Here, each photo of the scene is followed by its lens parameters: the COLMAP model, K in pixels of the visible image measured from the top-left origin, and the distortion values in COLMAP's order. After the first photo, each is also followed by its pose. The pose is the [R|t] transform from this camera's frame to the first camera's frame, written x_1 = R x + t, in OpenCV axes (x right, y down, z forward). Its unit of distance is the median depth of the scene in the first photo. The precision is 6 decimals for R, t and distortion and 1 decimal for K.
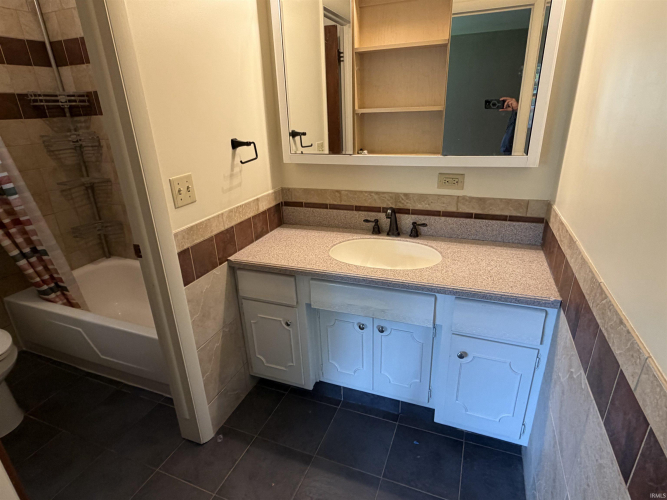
lens RADIAL K [[364.5, 0, 334.0], [0, 364.5, 252.1], [0, 0, 1]] dist [-0.006091, -0.001247]
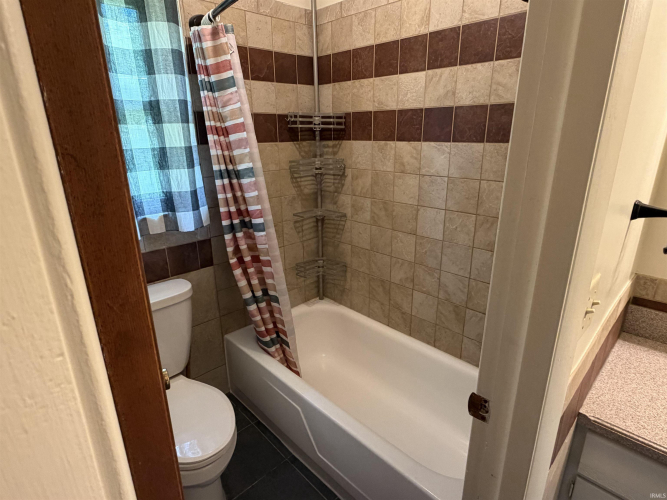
lens RADIAL K [[364.5, 0, 334.0], [0, 364.5, 248.5], [0, 0, 1]] dist [-0.006091, -0.001247]
pose [[0.907923, 0.147980, -0.392144, -0.331777], [-0.171525, 0.984850, -0.025484, -0.106922], [0.382432, 0.090400, 0.919551, 0.243959]]
